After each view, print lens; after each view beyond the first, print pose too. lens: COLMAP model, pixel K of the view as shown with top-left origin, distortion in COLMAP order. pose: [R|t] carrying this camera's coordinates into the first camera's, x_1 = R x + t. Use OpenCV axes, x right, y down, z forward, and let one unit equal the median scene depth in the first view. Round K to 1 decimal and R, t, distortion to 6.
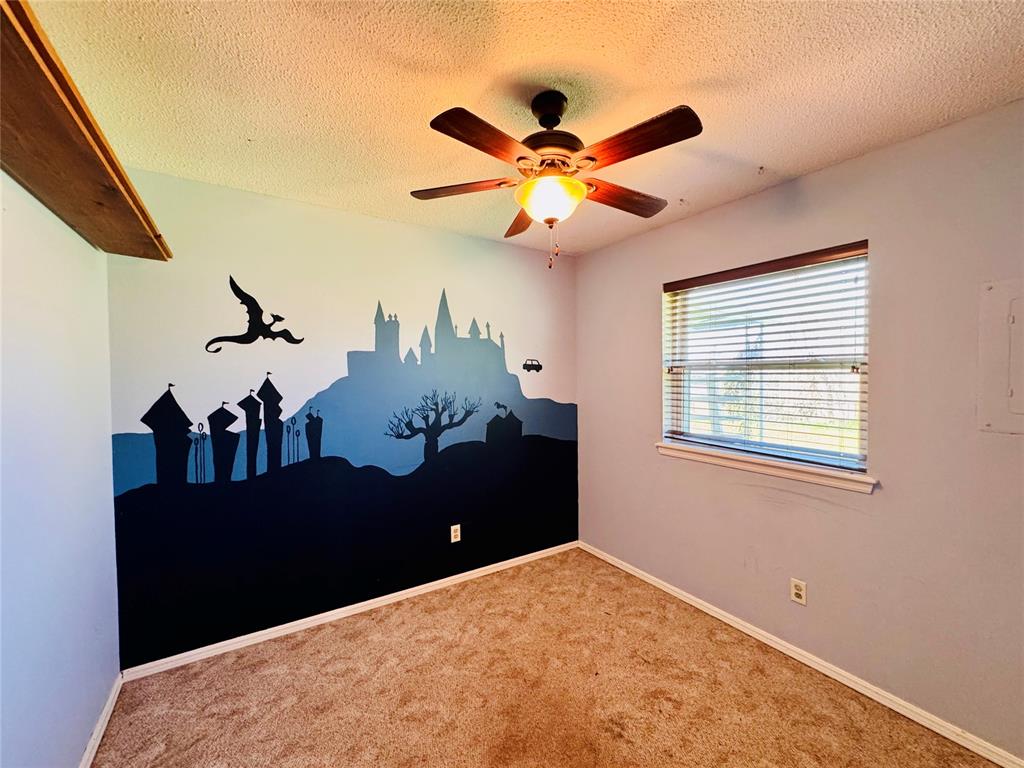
lens RADIAL K [[410.7, 0, 514.1], [0, 410.7, 381.9], [0, 0, 1]] dist [-0.001090, 0.000238]
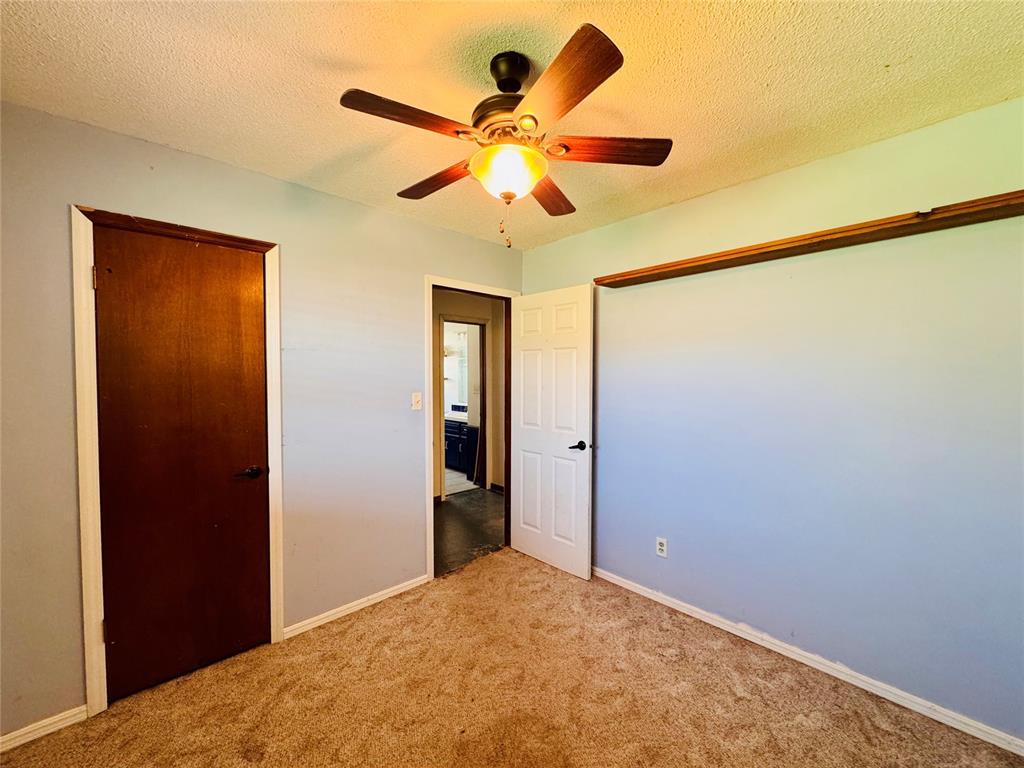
lens RADIAL K [[410.7, 0, 510.3], [0, 410.7, 381.0], [0, 0, 1]] dist [-0.001090, 0.000238]
pose [[-0.982845, 0.007399, -0.184283, 0.155767], [0.001014, 0.999397, 0.034718, -0.008007], [0.184429, 0.033935, -0.982260, 1.147157]]
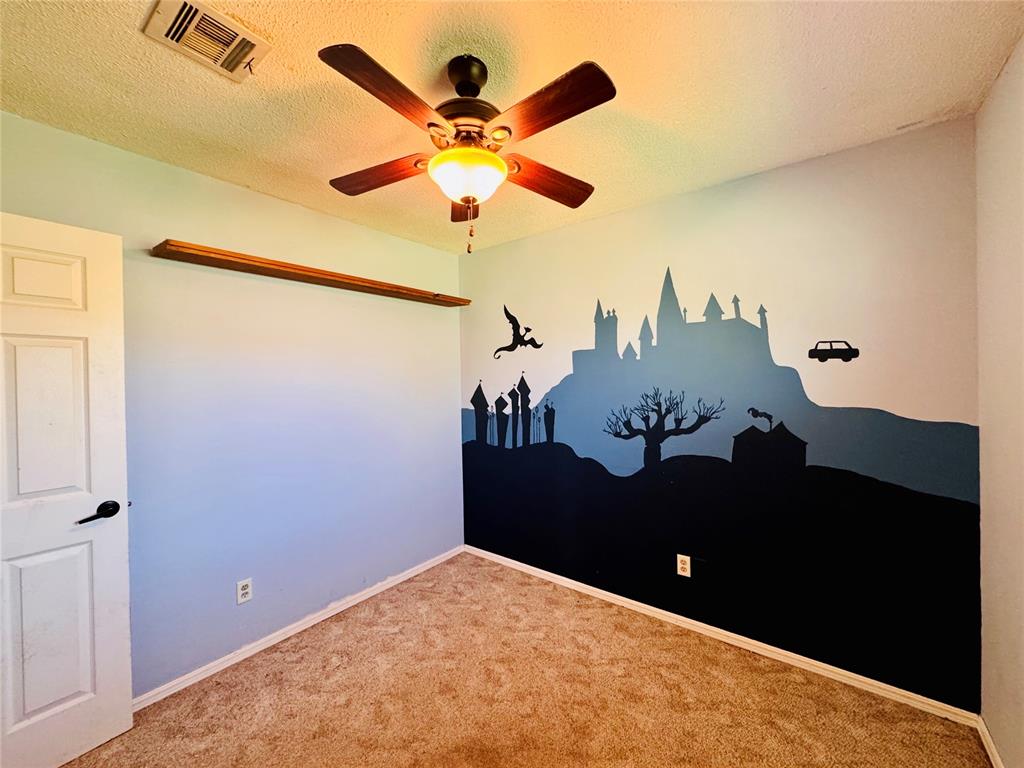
lens RADIAL K [[410.7, 0, 509.1], [0, 410.7, 382.3], [0, 0, 1]] dist [-0.001090, 0.000238]
pose [[0.327221, 0.008880, -0.944906, 0.582622], [0.000144, 0.999955, 0.009448, -0.000612], [0.944948, -0.003227, 0.327205, 0.470871]]
